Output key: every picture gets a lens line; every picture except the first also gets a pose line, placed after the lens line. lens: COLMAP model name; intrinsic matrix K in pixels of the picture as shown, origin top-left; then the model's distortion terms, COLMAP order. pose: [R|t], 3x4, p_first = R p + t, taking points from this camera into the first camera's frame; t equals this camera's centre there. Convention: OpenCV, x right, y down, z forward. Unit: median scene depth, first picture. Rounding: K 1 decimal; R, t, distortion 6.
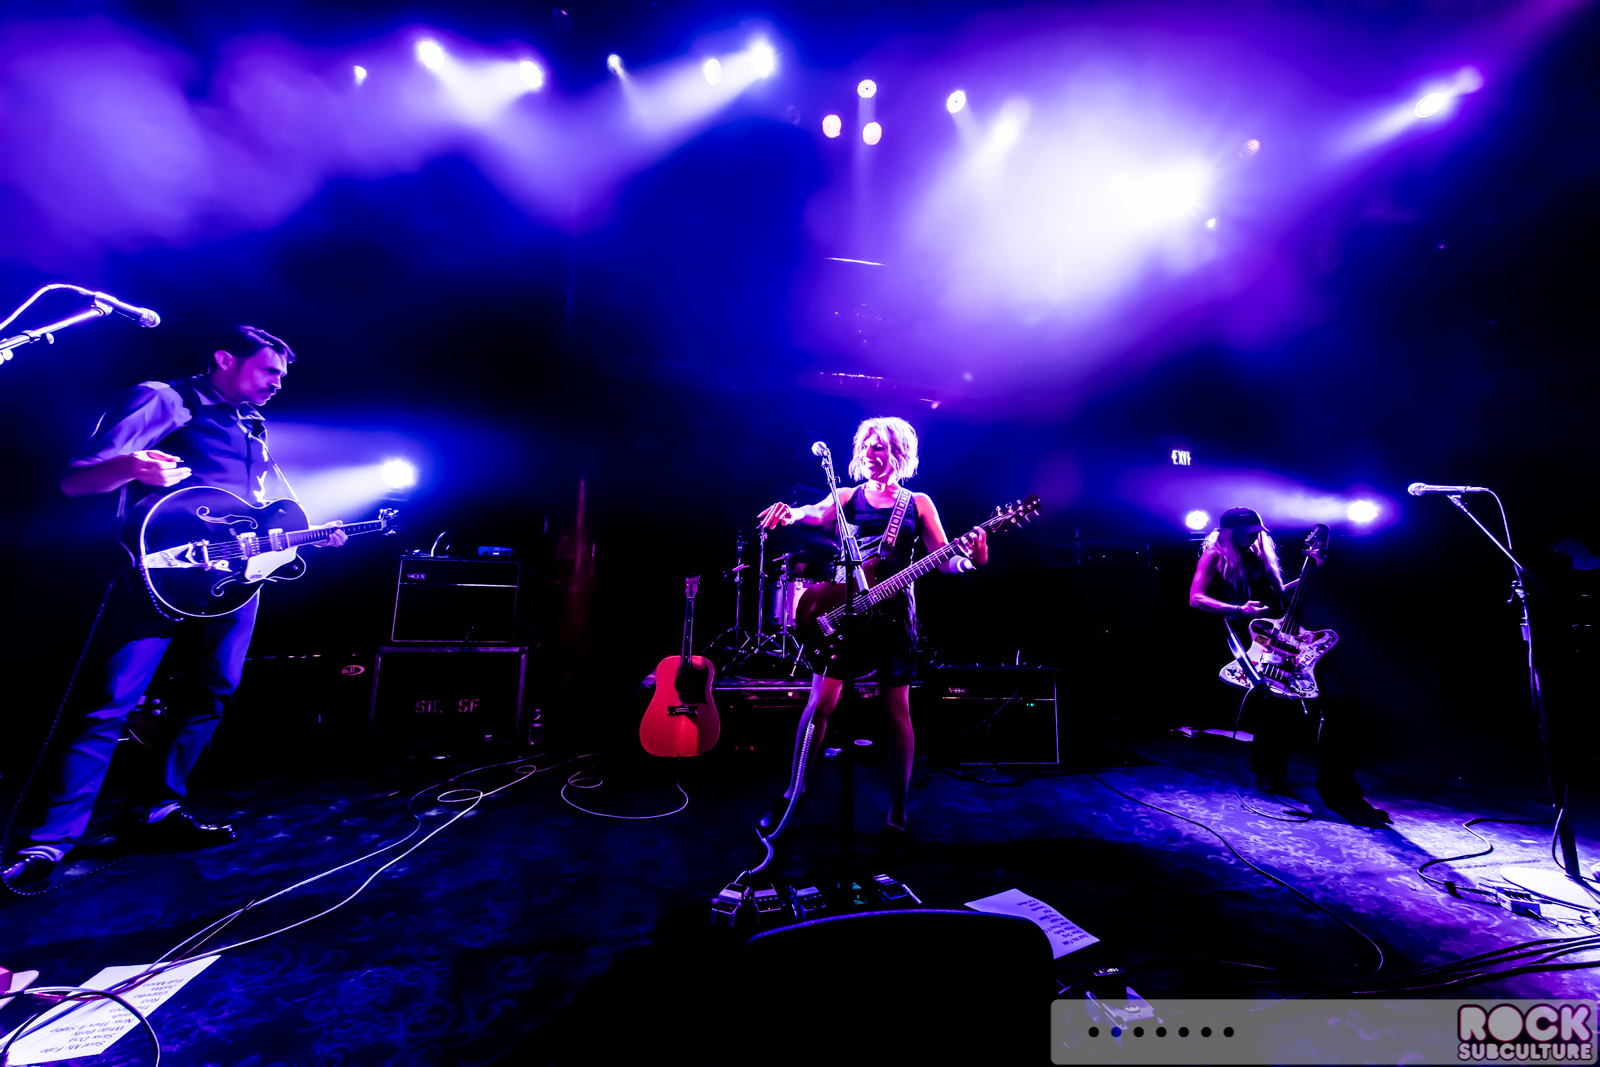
lens RADIAL K [[515.1, 0, 801.4], [0, 515.1, 529.3], [0, 0, 1]] dist [0.002961, -0.000356]
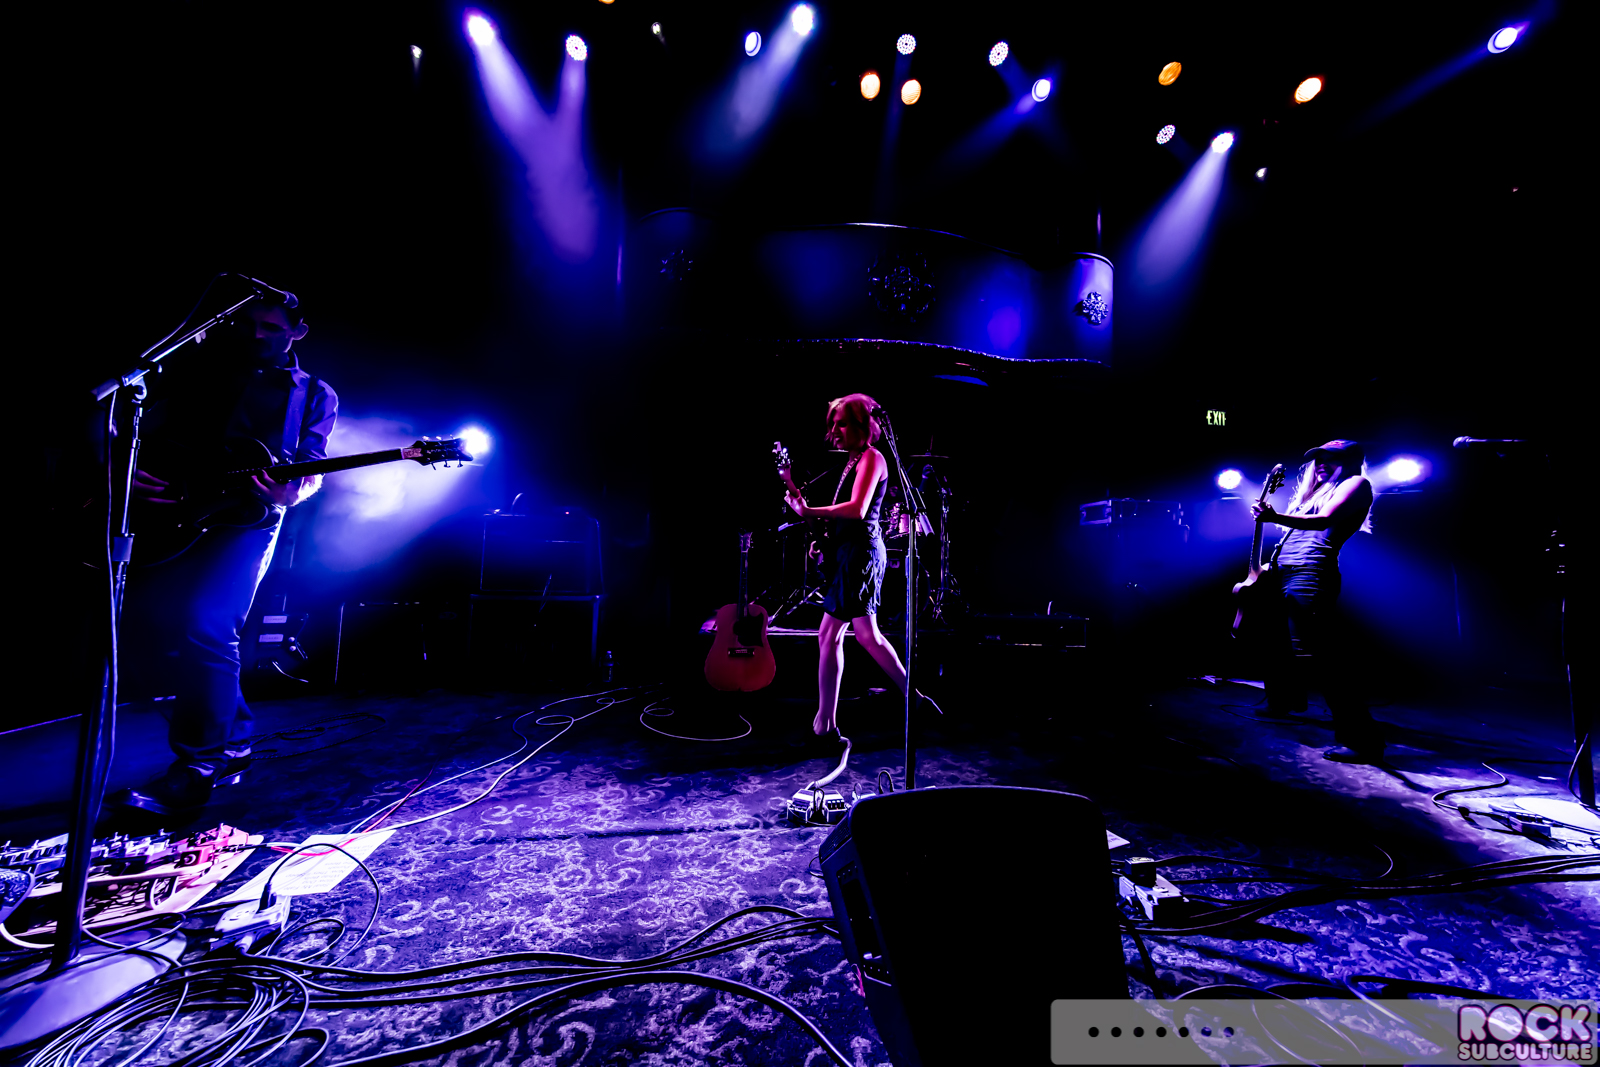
lens RADIAL K [[501.2, 0, 797.1], [0, 501.2, 530.6], [0, 0, 1]] dist [0.003887, -0.000037]
pose [[0.998771, -0.001424, -0.049540, -0.094321], [0.004773, 0.997704, 0.067556, 0.029458], [0.049330, -0.067710, 0.996485, -0.090926]]
